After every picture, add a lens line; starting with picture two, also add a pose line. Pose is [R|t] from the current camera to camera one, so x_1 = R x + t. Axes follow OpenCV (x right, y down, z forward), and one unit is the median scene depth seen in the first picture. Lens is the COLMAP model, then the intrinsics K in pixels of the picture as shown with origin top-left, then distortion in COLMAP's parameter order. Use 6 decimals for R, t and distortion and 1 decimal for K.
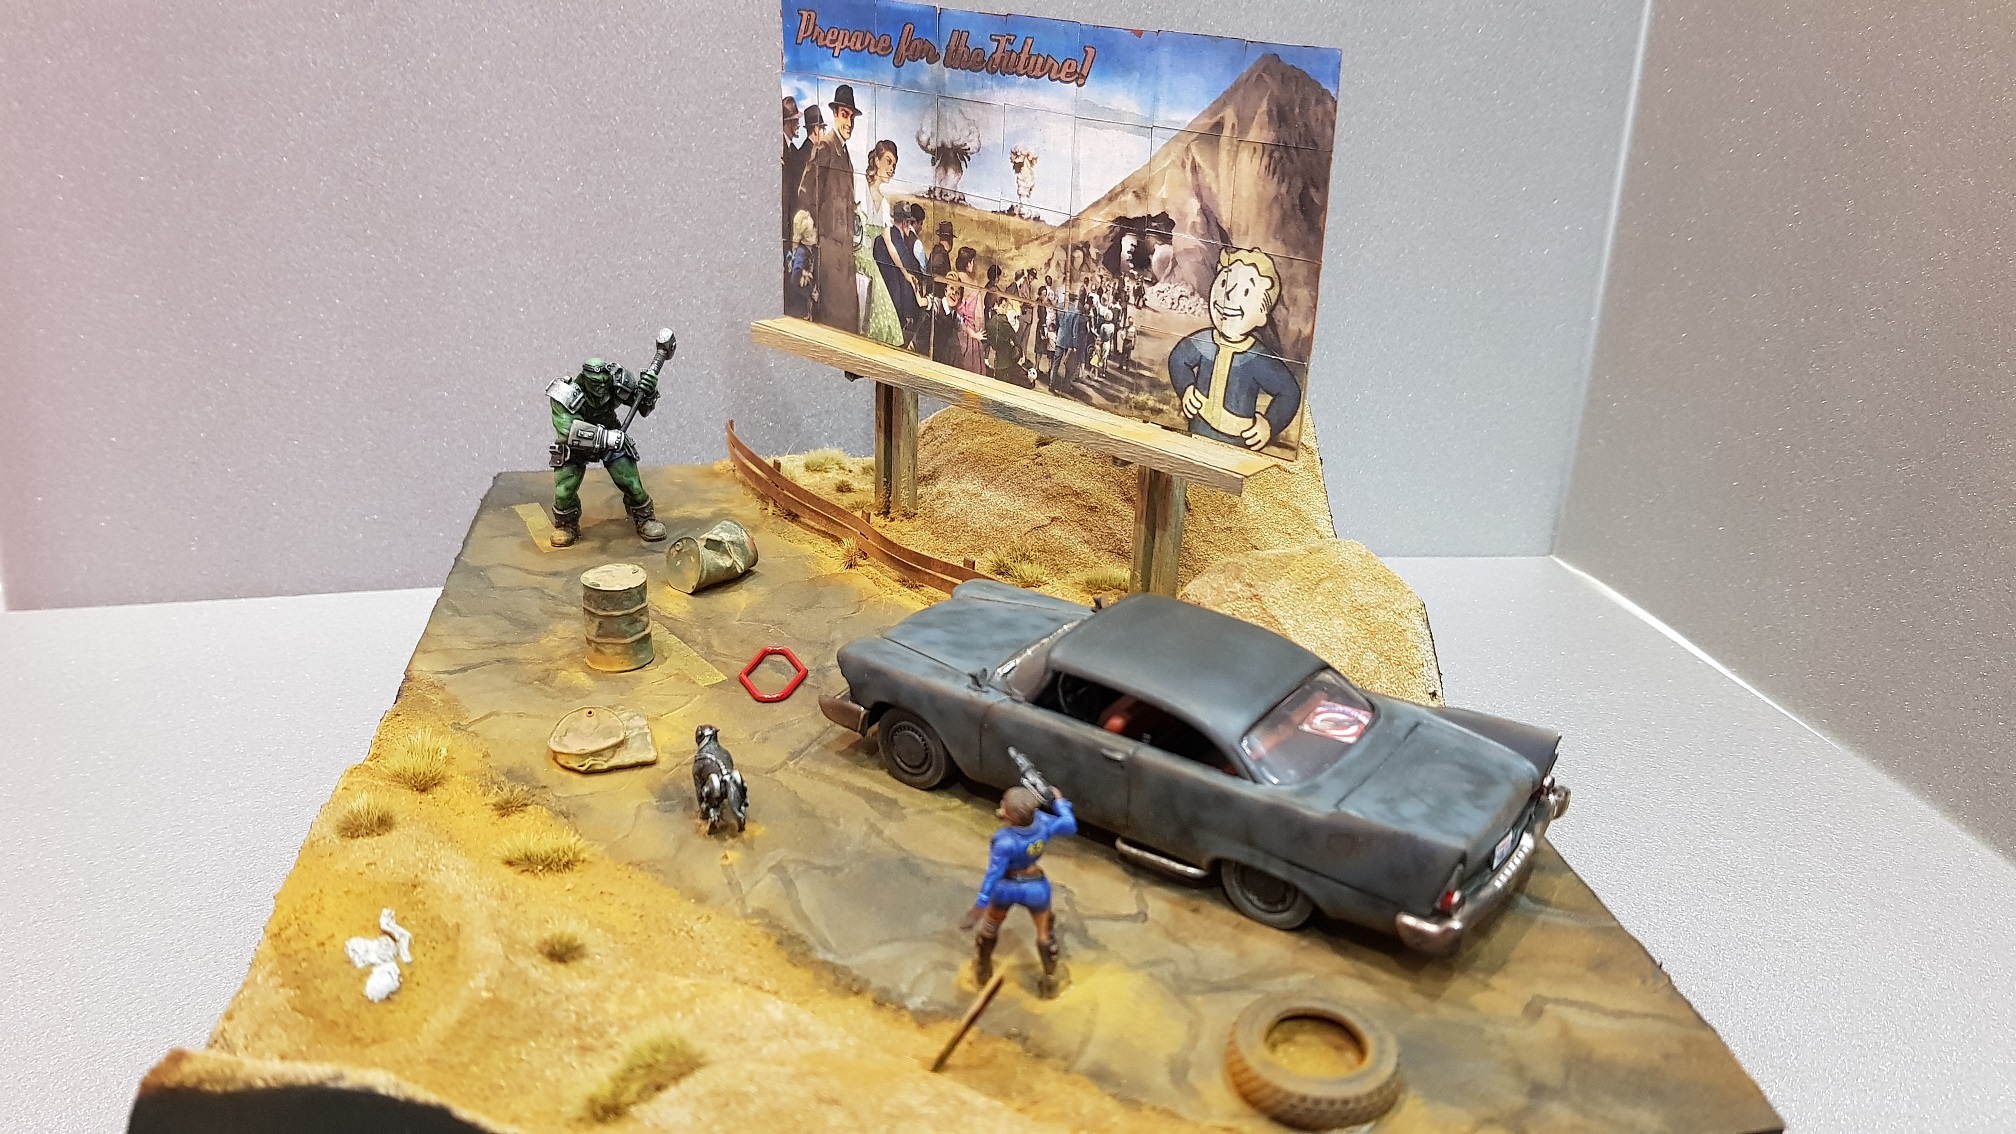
lens RADIAL K [[1574.3, 0, 1032.2], [0, 1574.3, 551.4], [0, 0, 1]] dist [0.058994, -0.149192]
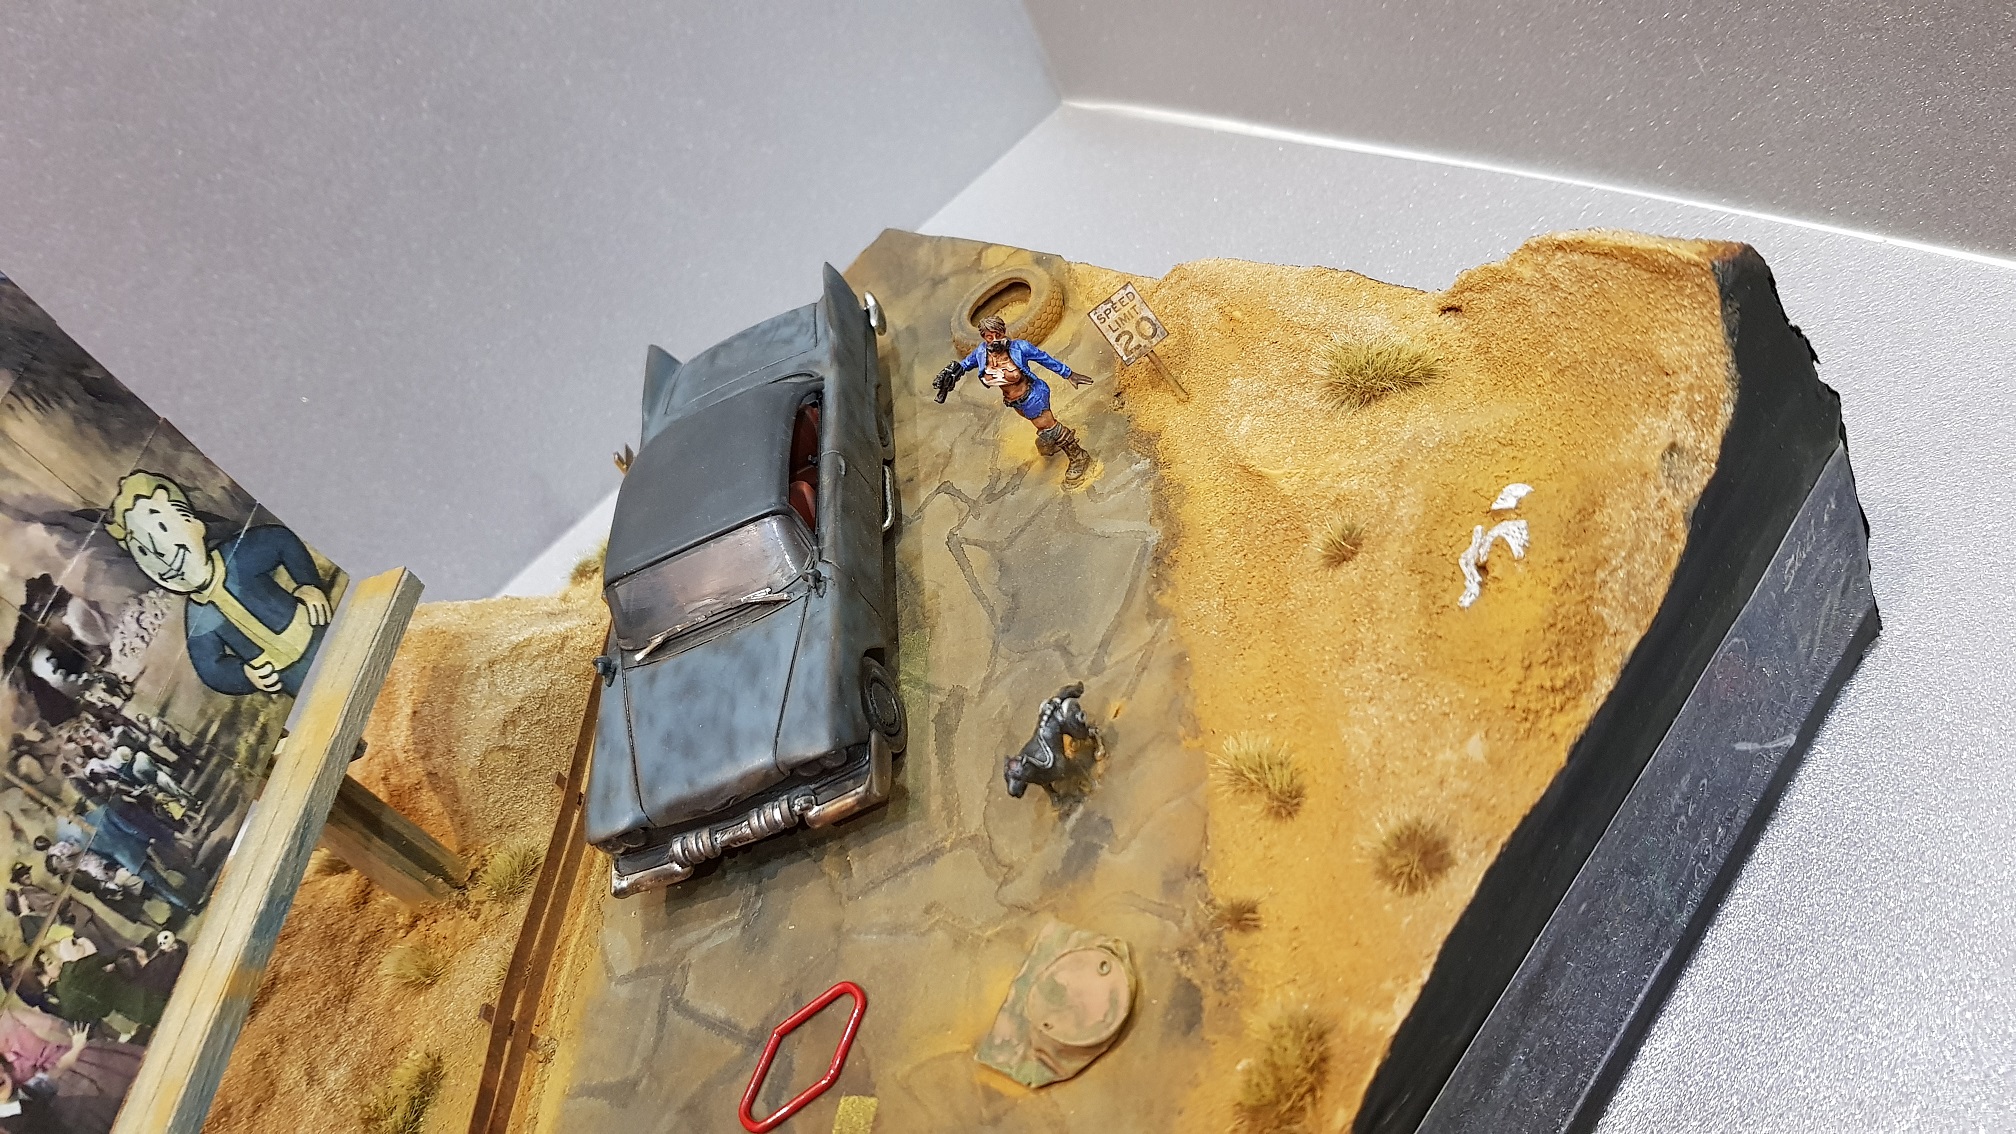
lens RADIAL K [[1574.3, 0, 1010.8], [0, 1574.3, 540.3], [0, 0, 1]] dist [0.058994, -0.149192]
pose [[-0.577362, -0.359505, 0.733082, -0.614202], [0.666917, 0.310326, 0.677436, -0.377000], [-0.471036, 0.880031, 0.060589, 0.711725]]
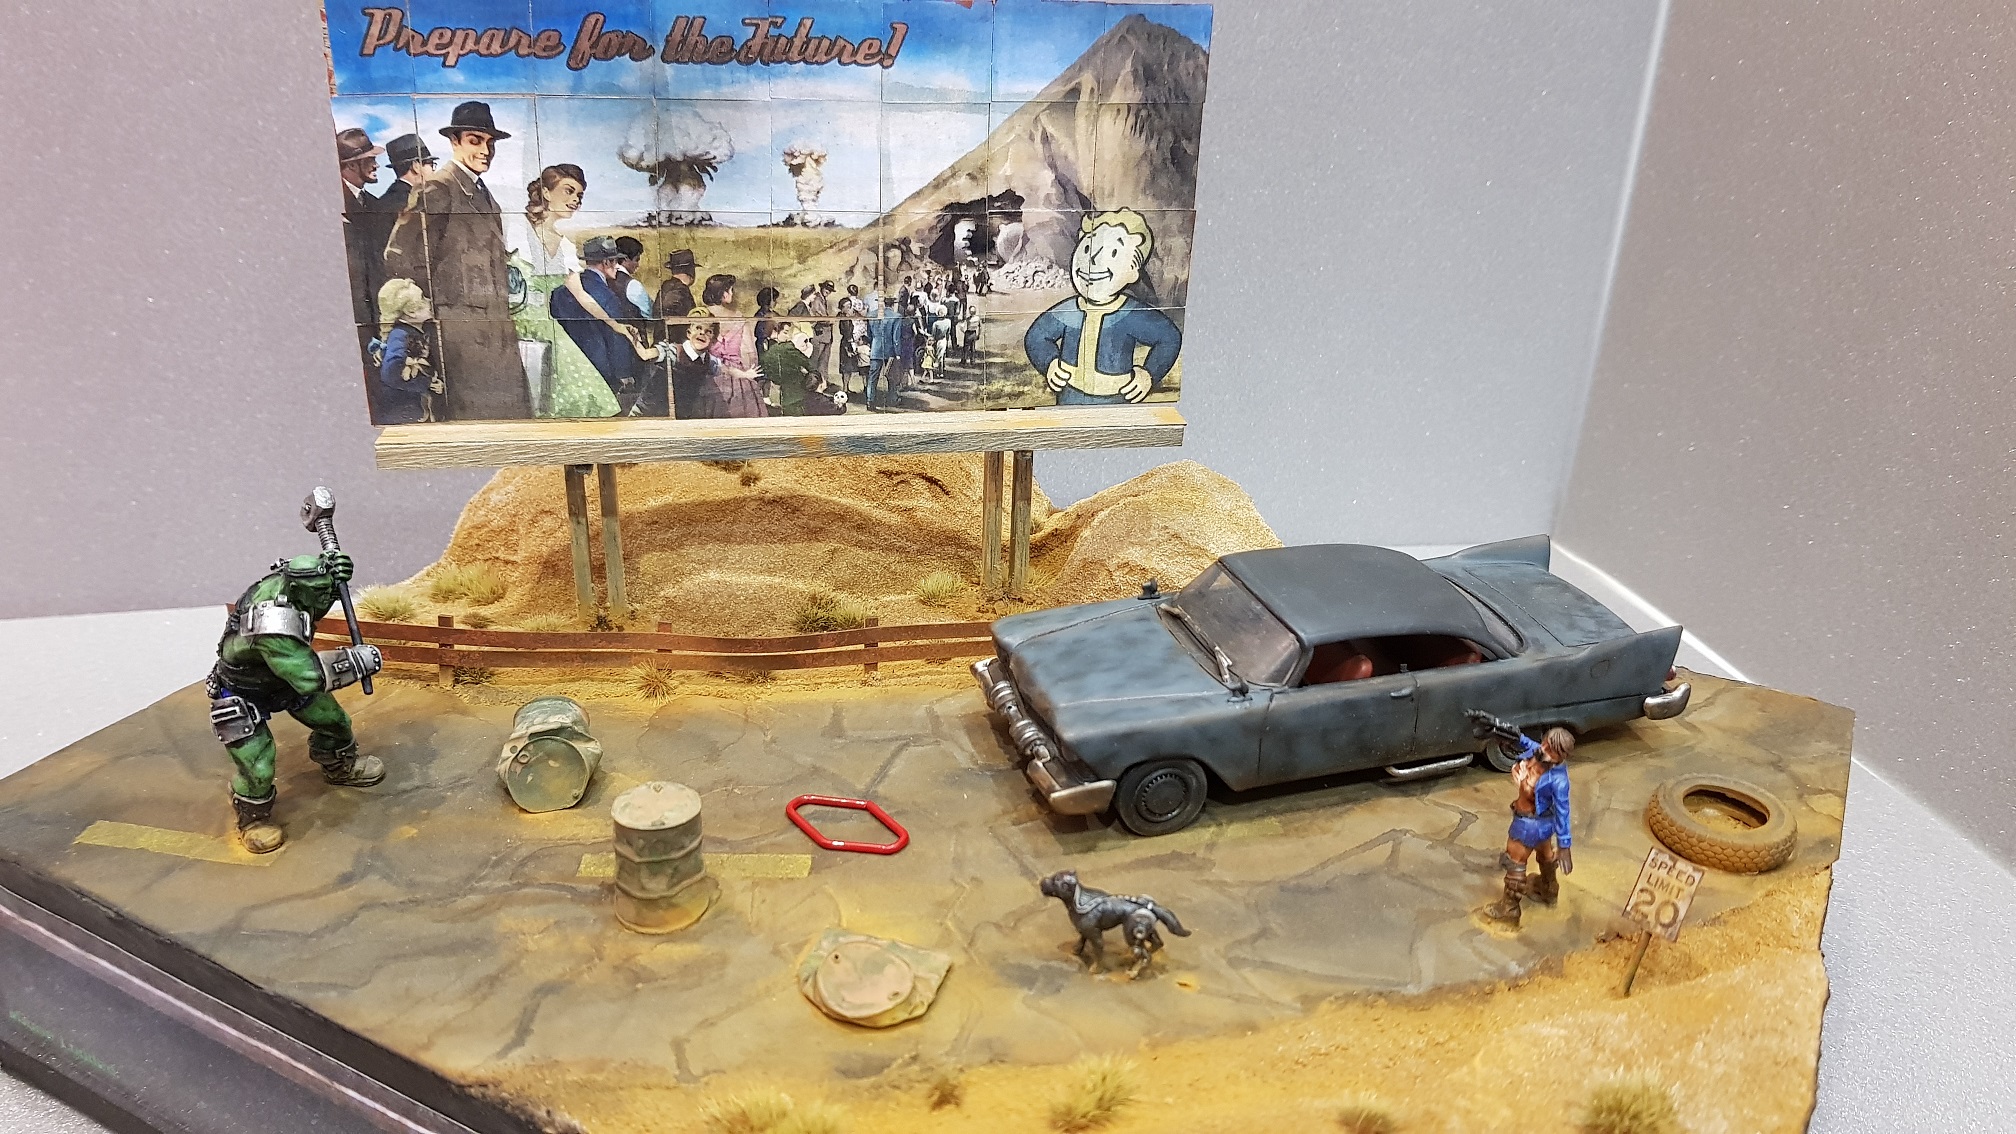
lens RADIAL K [[1574.3, 0, 1019.5], [0, 1574.3, 541.6], [0, 0, 1]] dist [0.058994, -0.149192]
pose [[0.601029, -0.331894, 0.727057, -0.644204], [0.290843, 0.938153, 0.187828, -0.183835], [-0.744429, 0.098569, 0.660386, 0.369717]]
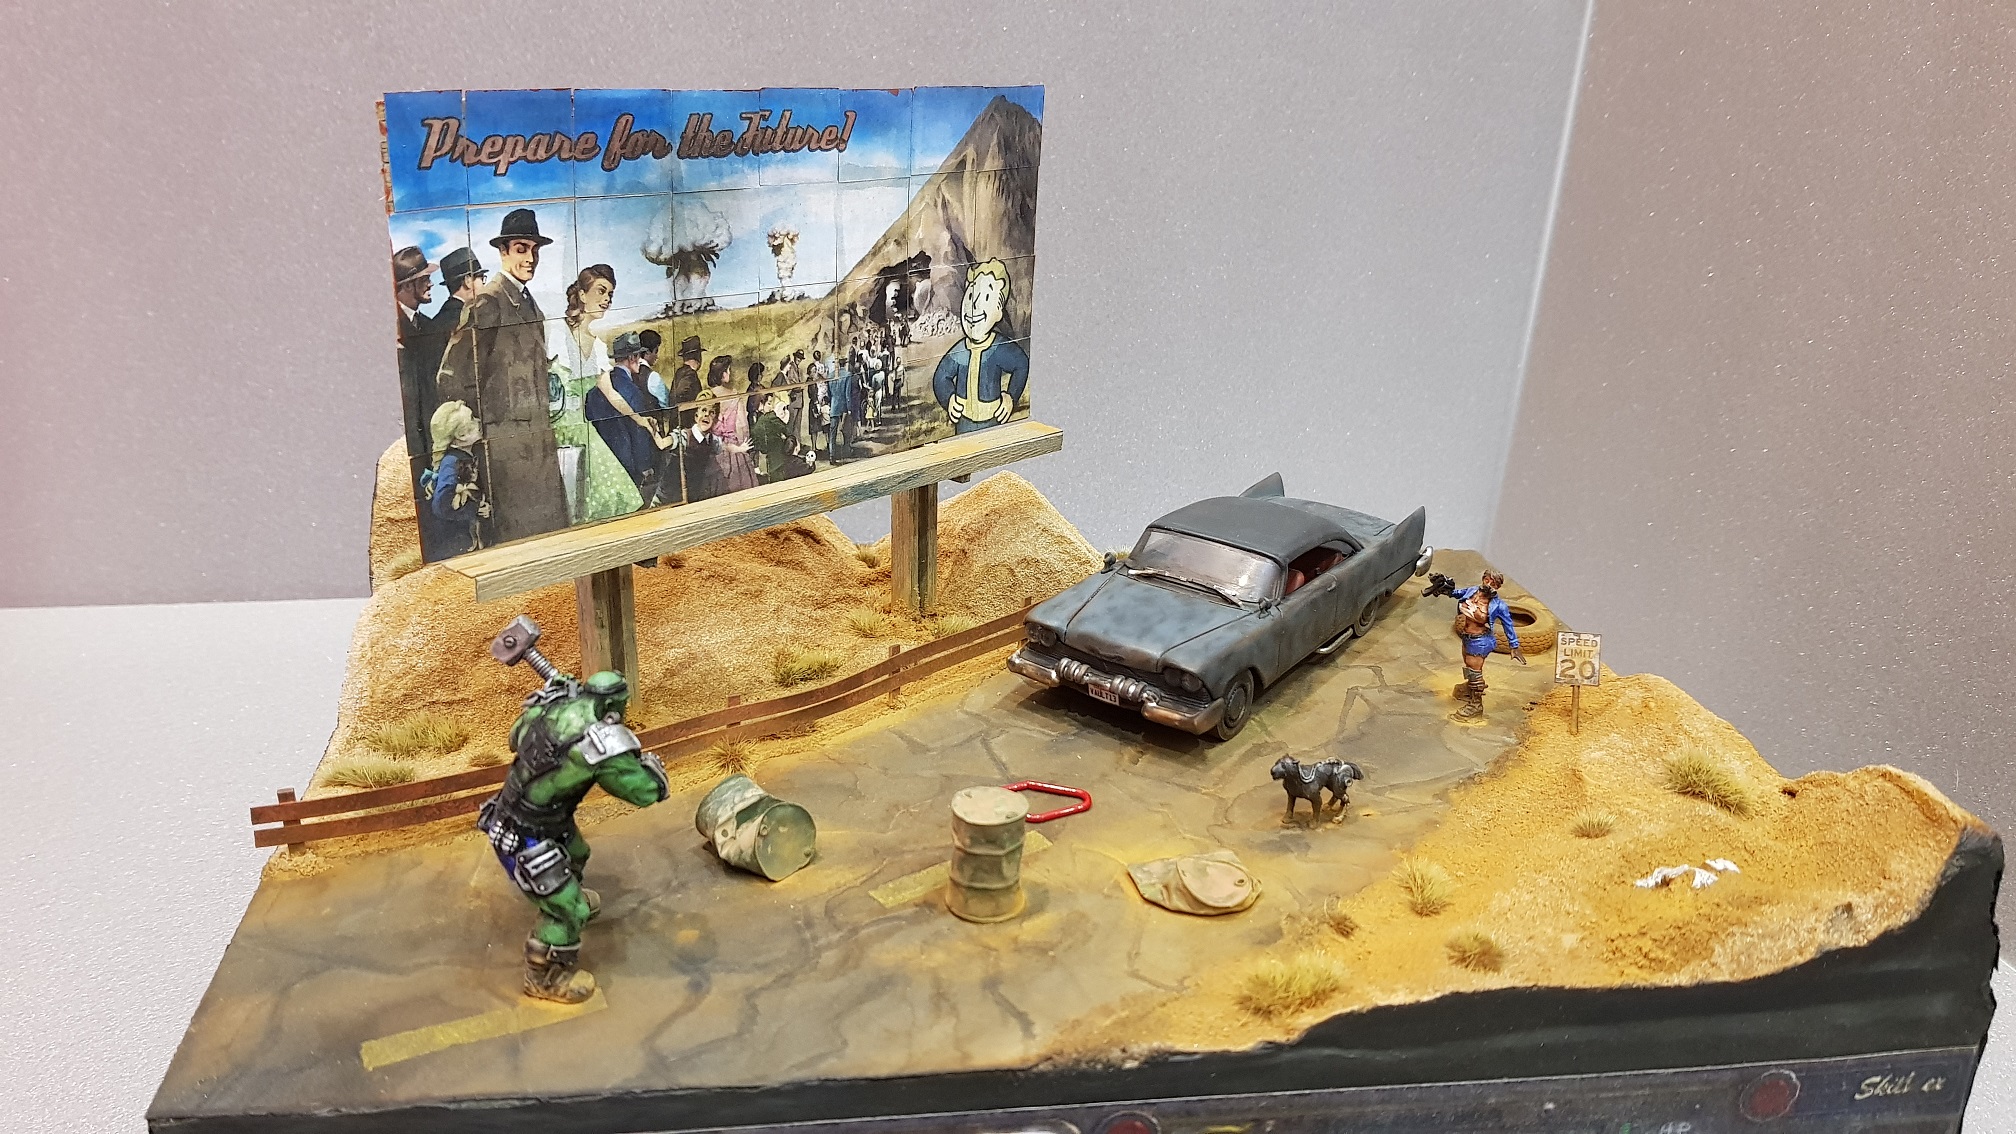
lens RADIAL K [[1574.3, 0, 1006.8], [0, 1574.3, 555.9], [0, 0, 1]] dist [0.058994, -0.149192]
pose [[0.008336, -0.370047, 0.928976, -0.957439], [0.343239, 0.873624, 0.344918, -0.368378], [-0.939211, 0.315985, 0.134297, 0.825266]]
